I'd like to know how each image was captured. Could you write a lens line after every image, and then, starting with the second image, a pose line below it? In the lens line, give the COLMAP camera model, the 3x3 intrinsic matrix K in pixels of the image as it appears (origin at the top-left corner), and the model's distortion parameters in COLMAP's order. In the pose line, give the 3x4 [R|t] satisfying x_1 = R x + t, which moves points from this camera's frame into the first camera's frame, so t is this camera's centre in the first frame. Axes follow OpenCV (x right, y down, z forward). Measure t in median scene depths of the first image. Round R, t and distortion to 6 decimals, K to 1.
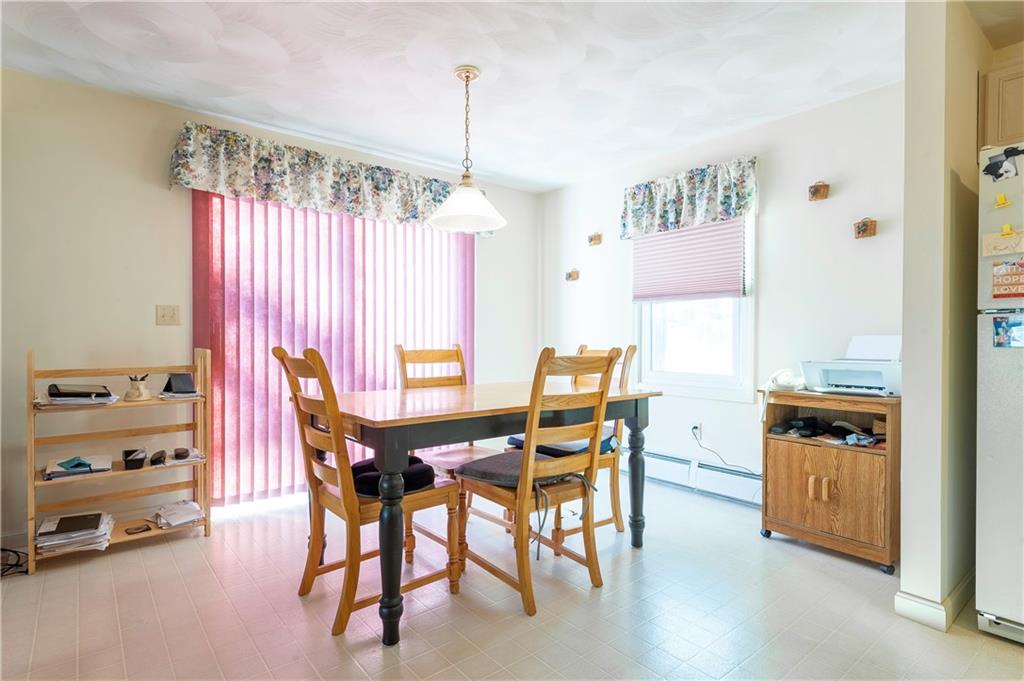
lens RADIAL K [[526.2, 0, 510.8], [0, 526.2, 344.6], [0, 0, 1]] dist [0.001810, -0.001828]
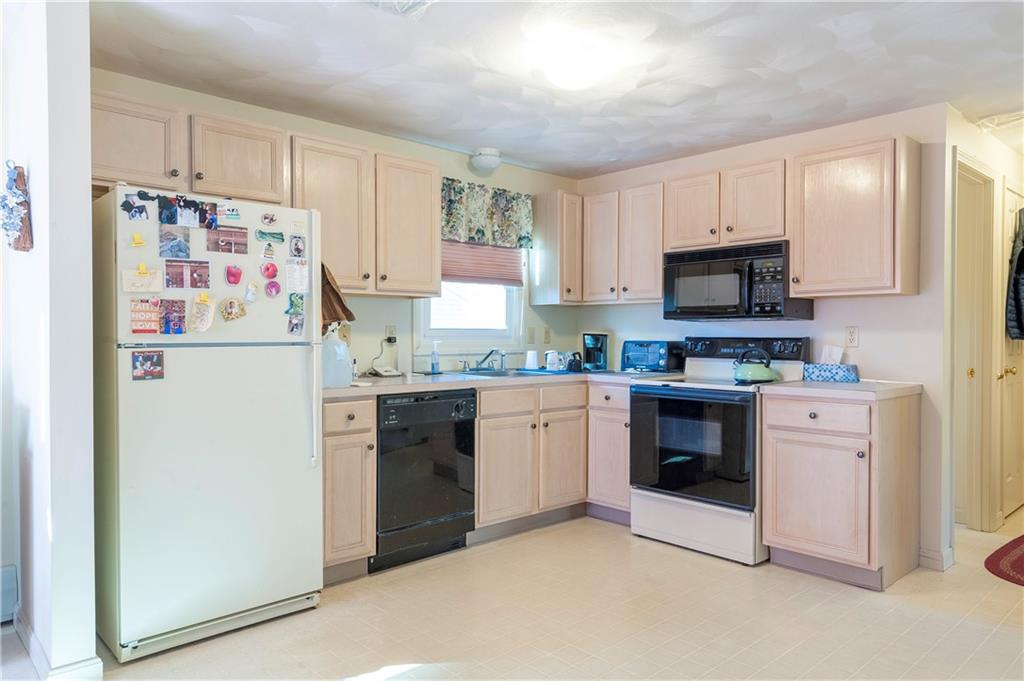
lens RADIAL K [[688.2, 0, 506.3], [0, 688.2, 343.6], [0, 0, 1]] dist [0.020415, -0.010776]
pose [[-0.070894, -0.013915, 0.997387, -0.322550], [0.011214, 0.999828, 0.014747, -0.053069], [-0.997421, 0.012230, -0.070726, 0.246095]]
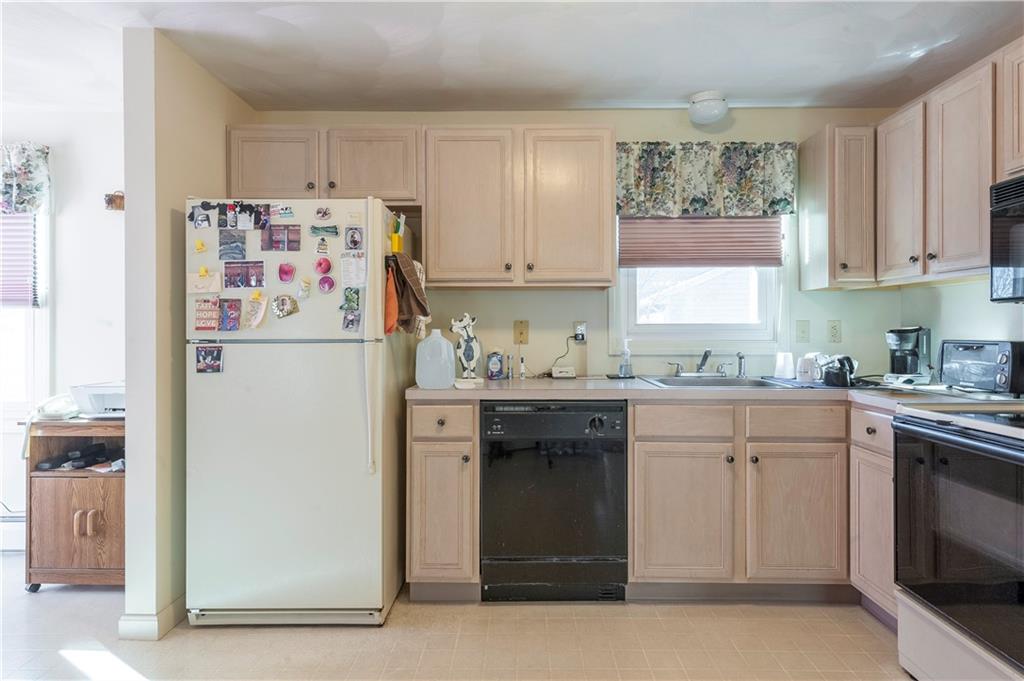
lens RADIAL K [[567.5, 0, 514.0], [0, 567.5, 331.9], [0, 0, 1]] dist [0.016343, -0.004589]
pose [[0.632732, -0.000419, 0.774371, 0.264839], [0.011362, 0.999897, -0.008742, -0.043864], [-0.774288, 0.014330, 0.632671, -0.214077]]
